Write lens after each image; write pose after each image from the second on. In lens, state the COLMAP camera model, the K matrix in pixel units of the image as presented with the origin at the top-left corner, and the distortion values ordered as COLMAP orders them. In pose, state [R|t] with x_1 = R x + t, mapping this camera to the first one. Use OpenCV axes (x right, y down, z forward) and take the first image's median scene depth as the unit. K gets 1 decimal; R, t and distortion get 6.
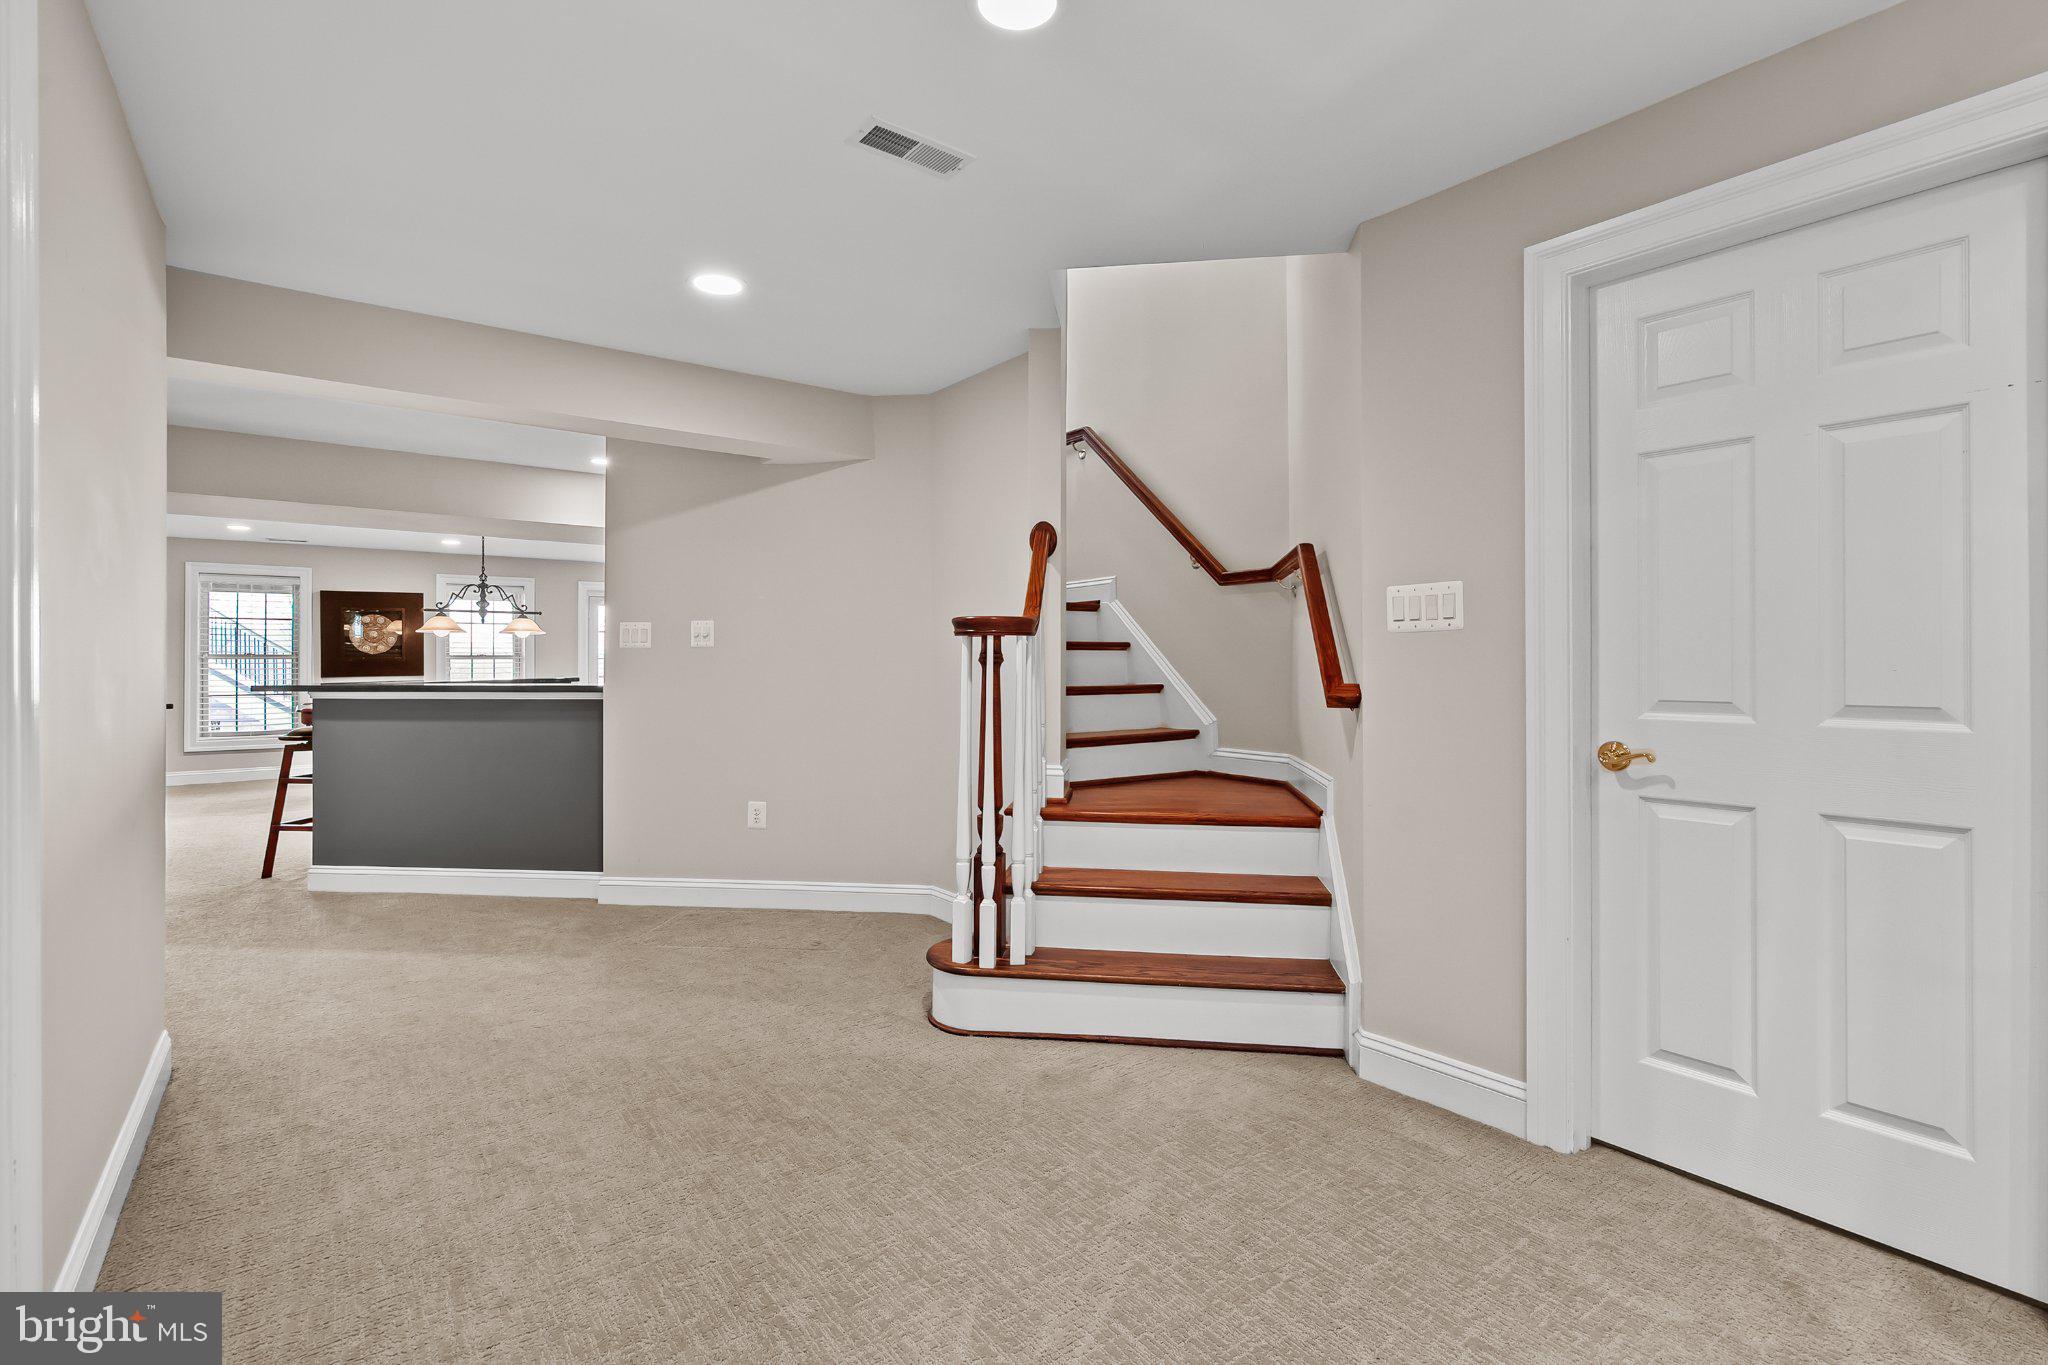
lens RADIAL K [[927.3, 0, 1031.4], [0, 927.3, 666.3], [0, 0, 1]] dist [0.000916, 0.000237]
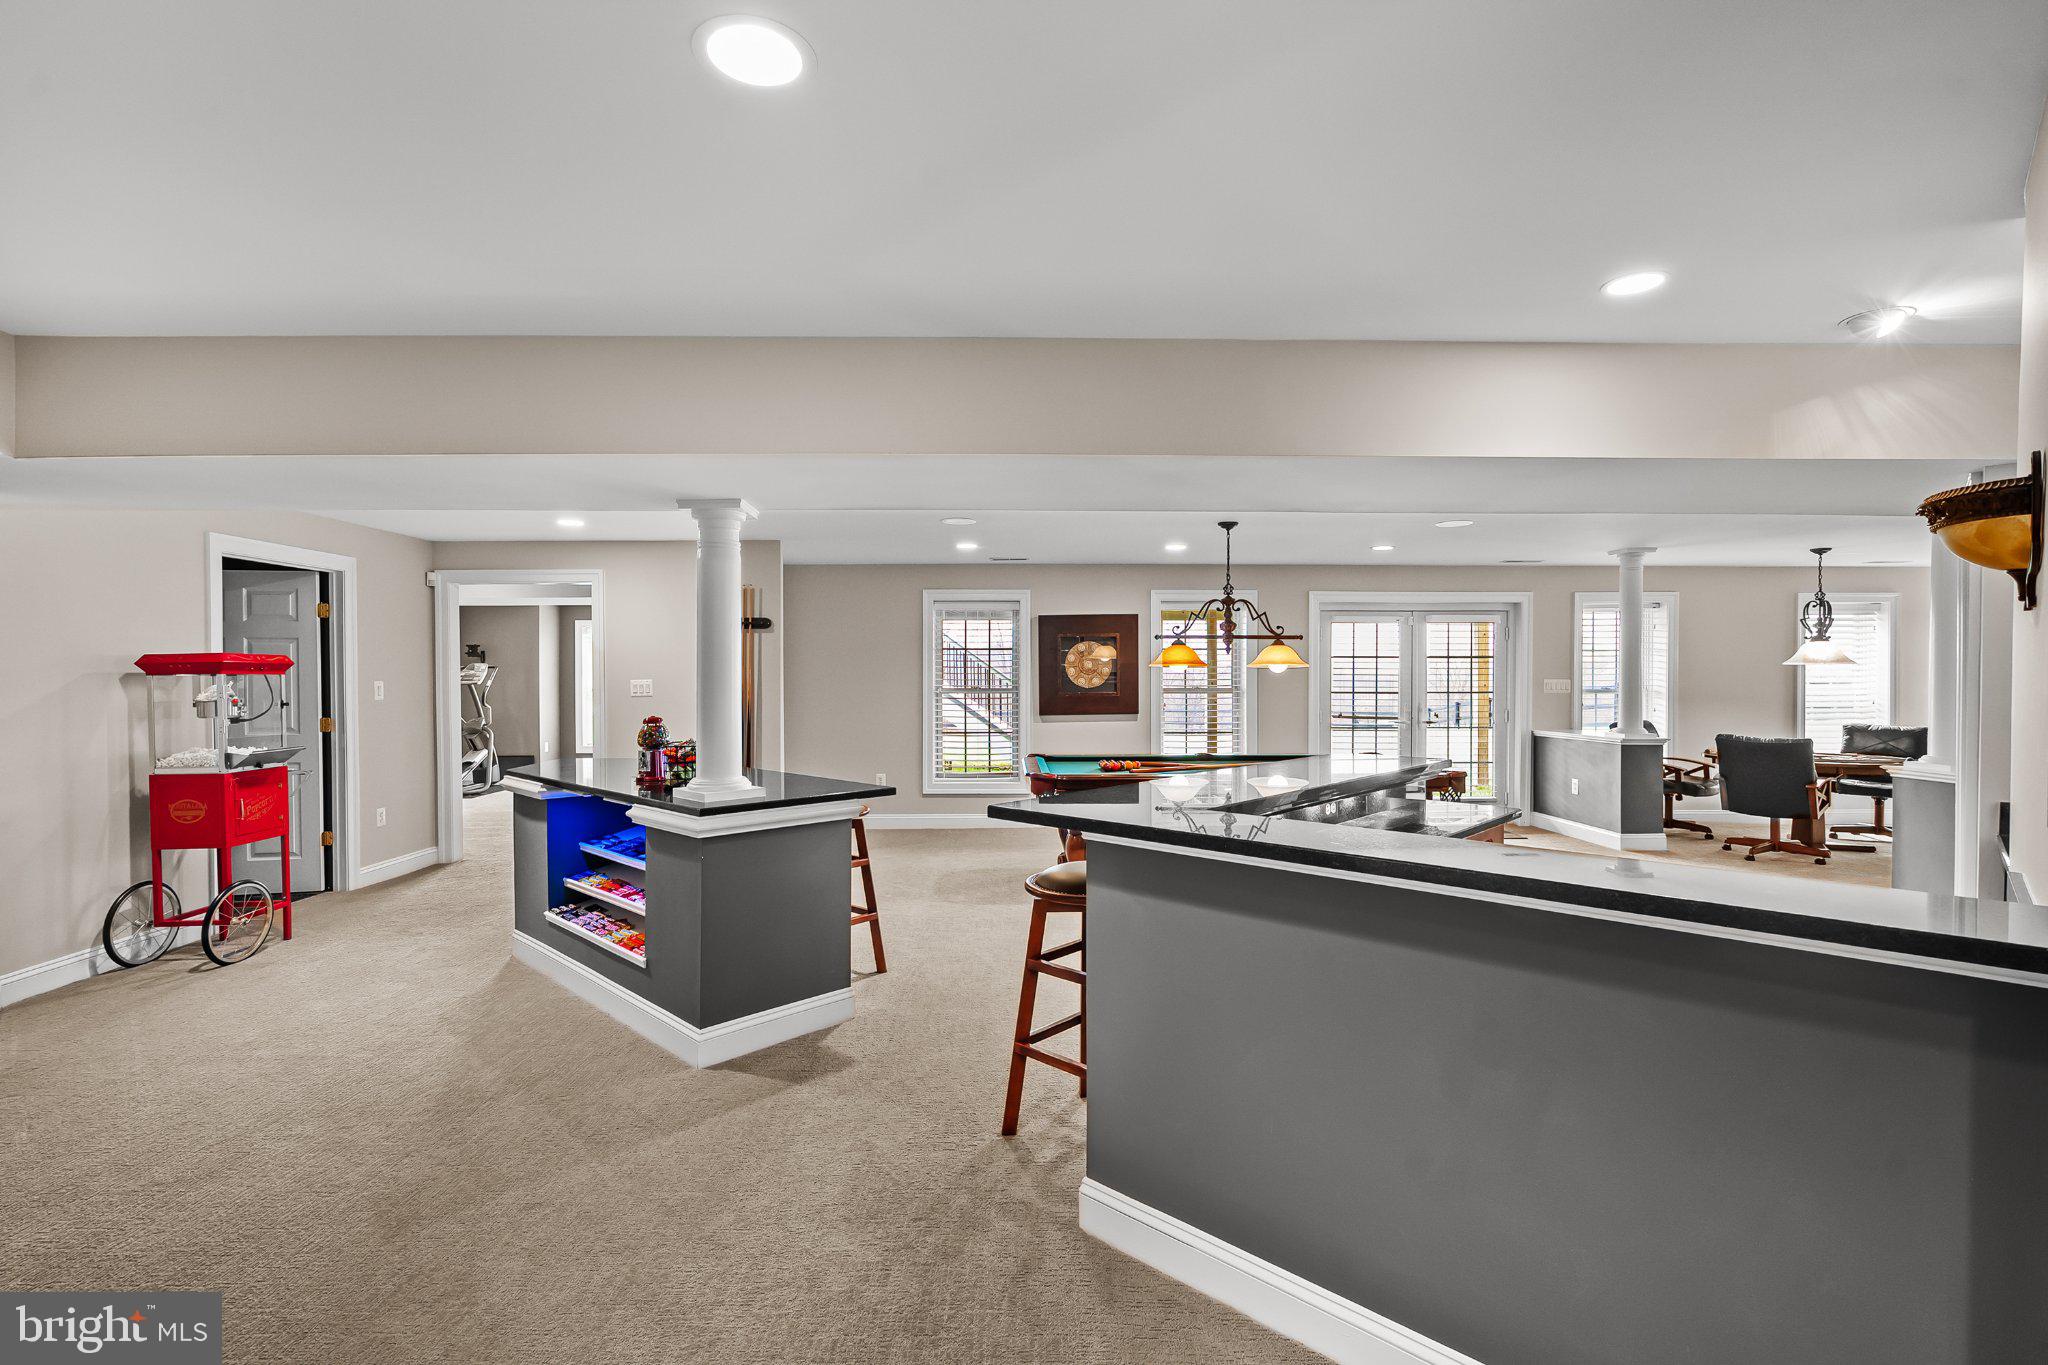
lens RADIAL K [[927.3, 0, 1017.4], [0, 927.3, 681.3], [0, 0, 1]] dist [0.000916, 0.000237]
pose [[0.796327, 0.008158, -0.604811, -0.258466], [-0.003309, 0.999953, 0.009132, -0.027915], [0.604857, -0.005271, 0.796317, 0.297994]]
